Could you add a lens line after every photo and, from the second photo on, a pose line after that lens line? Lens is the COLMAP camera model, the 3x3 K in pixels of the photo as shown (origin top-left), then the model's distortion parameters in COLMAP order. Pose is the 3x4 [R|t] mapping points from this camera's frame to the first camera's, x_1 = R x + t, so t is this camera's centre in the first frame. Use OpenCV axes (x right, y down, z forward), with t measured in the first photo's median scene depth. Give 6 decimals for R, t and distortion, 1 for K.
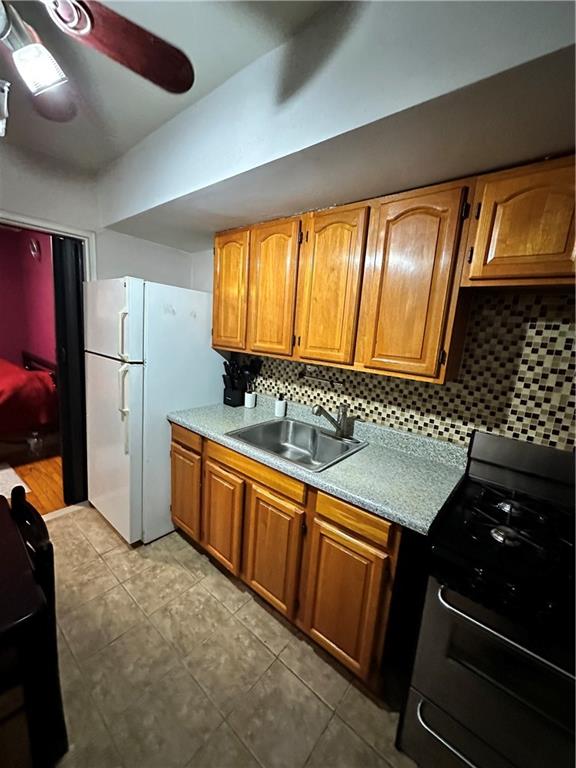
lens RADIAL K [[304.1, 0, 290.3], [0, 304.1, 385.4], [0, 0, 1]] dist [-0.018071, 0.000871]
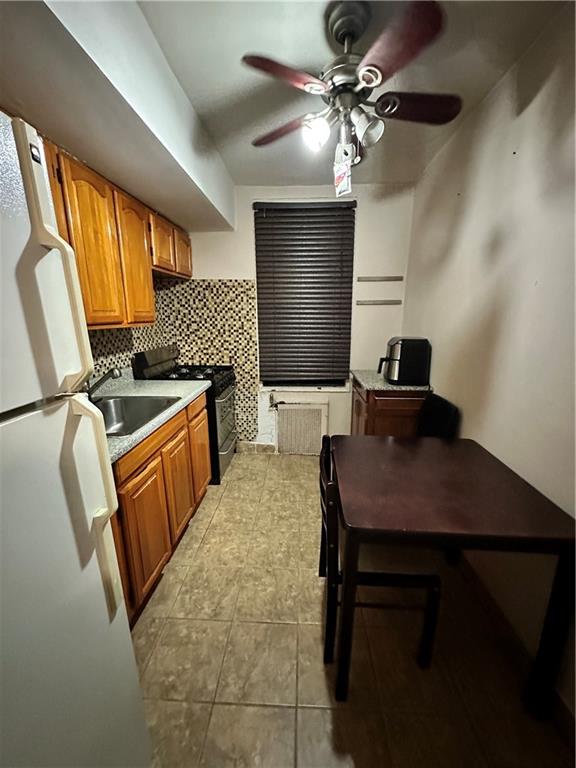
lens RADIAL K [[304.1, 0, 290.2], [0, 304.1, 382.8], [0, 0, 1]] dist [-0.018071, 0.000871]
pose [[-0.600133, -0.250324, 0.759723, -1.172105], [0.099139, 0.919172, 0.381175, -0.245978], [-0.793733, 0.304074, -0.526808, 1.193776]]
